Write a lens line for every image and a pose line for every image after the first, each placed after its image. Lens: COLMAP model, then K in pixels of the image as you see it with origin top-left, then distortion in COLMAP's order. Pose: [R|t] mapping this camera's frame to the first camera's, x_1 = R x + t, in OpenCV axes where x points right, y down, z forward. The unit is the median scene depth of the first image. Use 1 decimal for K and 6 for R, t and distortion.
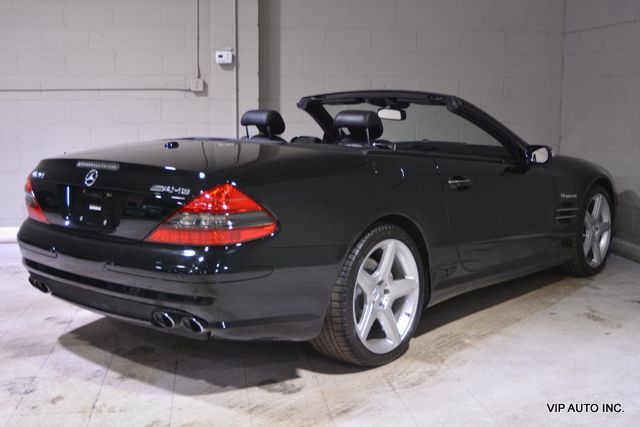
lens RADIAL K [[824.5, 0, 320.0], [0, 824.5, 213.5], [0, 0, 1]] dist [-0.063576, 0.007186]
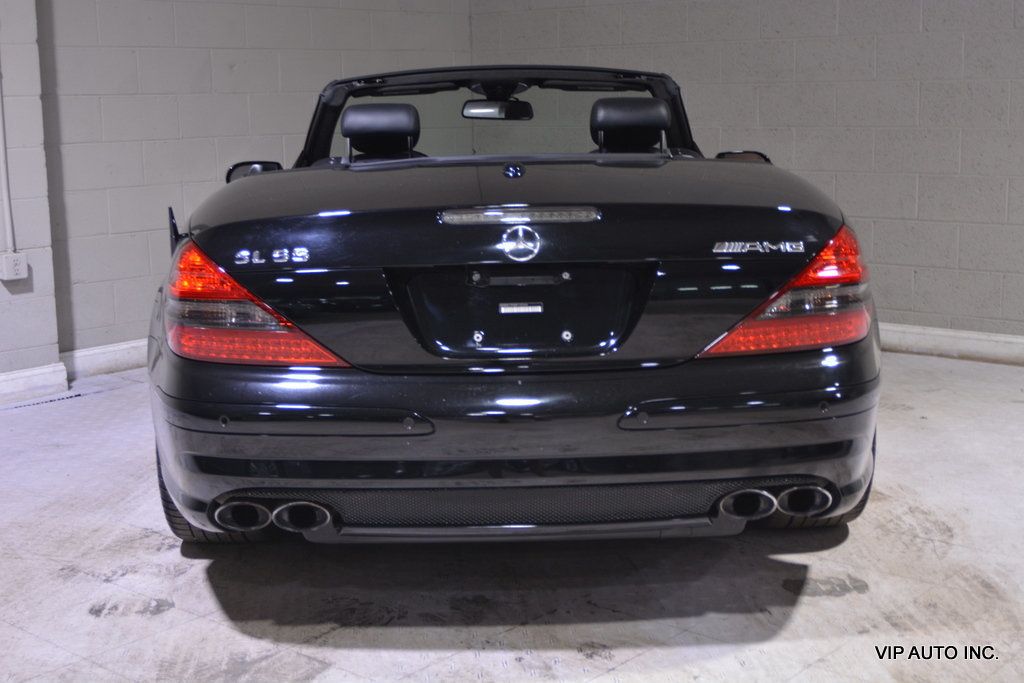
lens RADIAL K [[1380.4, 0, 512.0], [0, 1380.4, 341.5], [0, 0, 1]] dist [-0.061863, -0.007394]
pose [[0.737552, -0.131835, 0.662297, -0.637137], [0.111341, 0.991076, 0.073289, -0.037025], [-0.666049, 0.019686, 0.745649, 0.346603]]
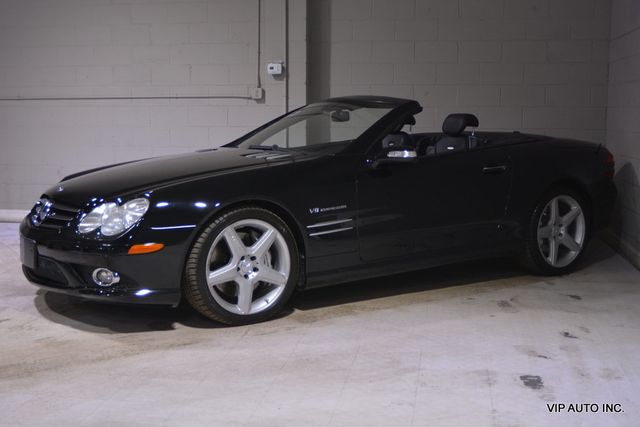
lens RADIAL K [[850.6, 0, 320.0], [0, 850.6, 213.5], [0, 0, 1]] dist [-0.078701, 0.037078]
pose [[0.953710, 0.036353, -0.298523, 0.450072], [-0.041945, 0.999044, -0.012344, 0.032839], [0.297789, 0.024294, 0.954323, -0.147485]]
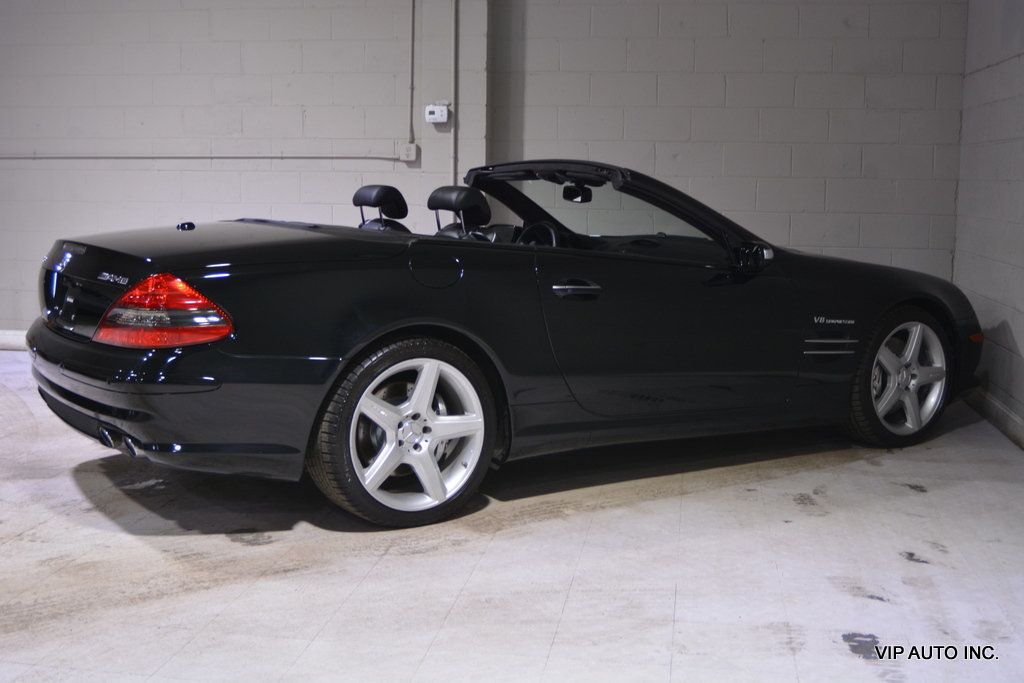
lens RADIAL K [[1264.4, 0, 512.0], [0, 1264.4, 341.5], [0, 0, 1]] dist [-0.081977, 0.036226]
pose [[0.955894, 0.047996, -0.289765, 0.414303], [-0.050527, 0.998722, -0.001253, 0.011430], [0.289334, 0.015839, 0.957097, -0.057908]]
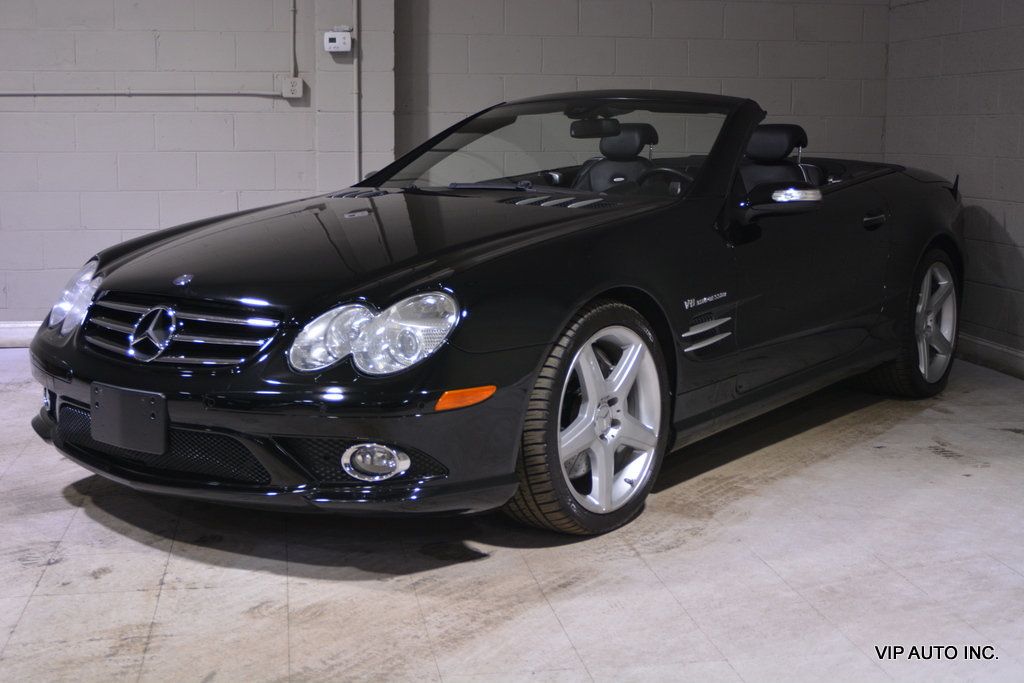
lens RADIAL K [[1380.4, 0, 512.0], [0, 1380.4, 341.5], [0, 0, 1]] dist [-0.061863, -0.007394]
pose [[0.999471, -0.002173, 0.032440, -0.031734], [0.001764, 0.999919, 0.012631, 0.029311], [-0.032465, -0.012567, 0.999394, -0.039669]]
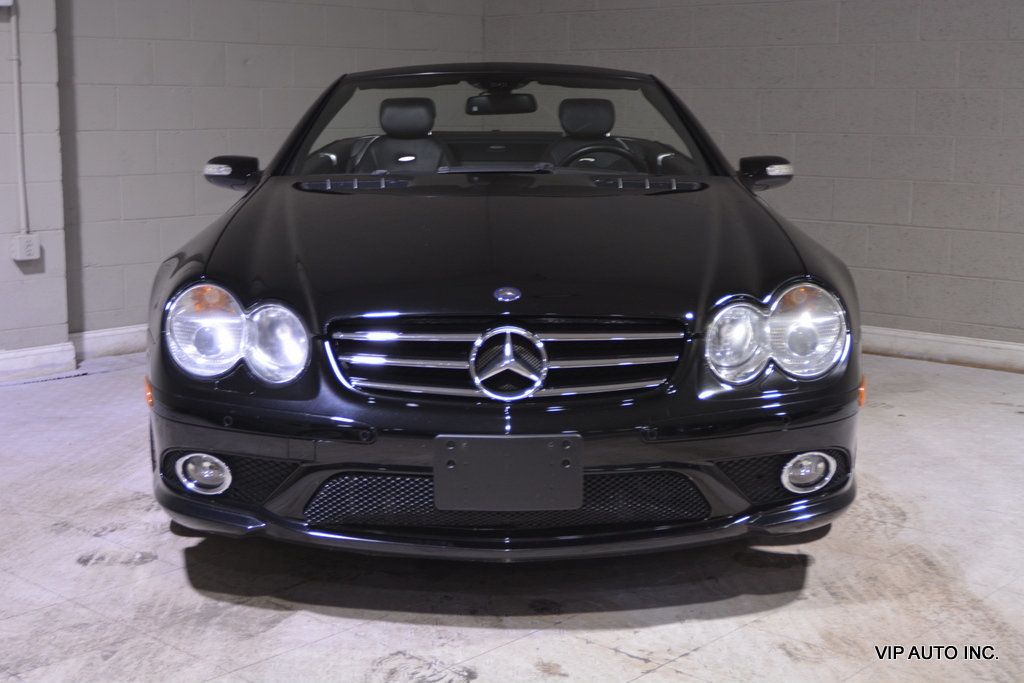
lens RADIAL K [[1411.1, 0, 512.0], [0, 1411.1, 341.5], [0, 0, 1]] dist [-0.063158, 0.006117]
pose [[0.756378, -0.104394, 0.645751, -0.652532], [0.086031, 0.994484, 0.060002, -0.016037], [-0.648453, 0.010171, 0.761187, 0.277895]]
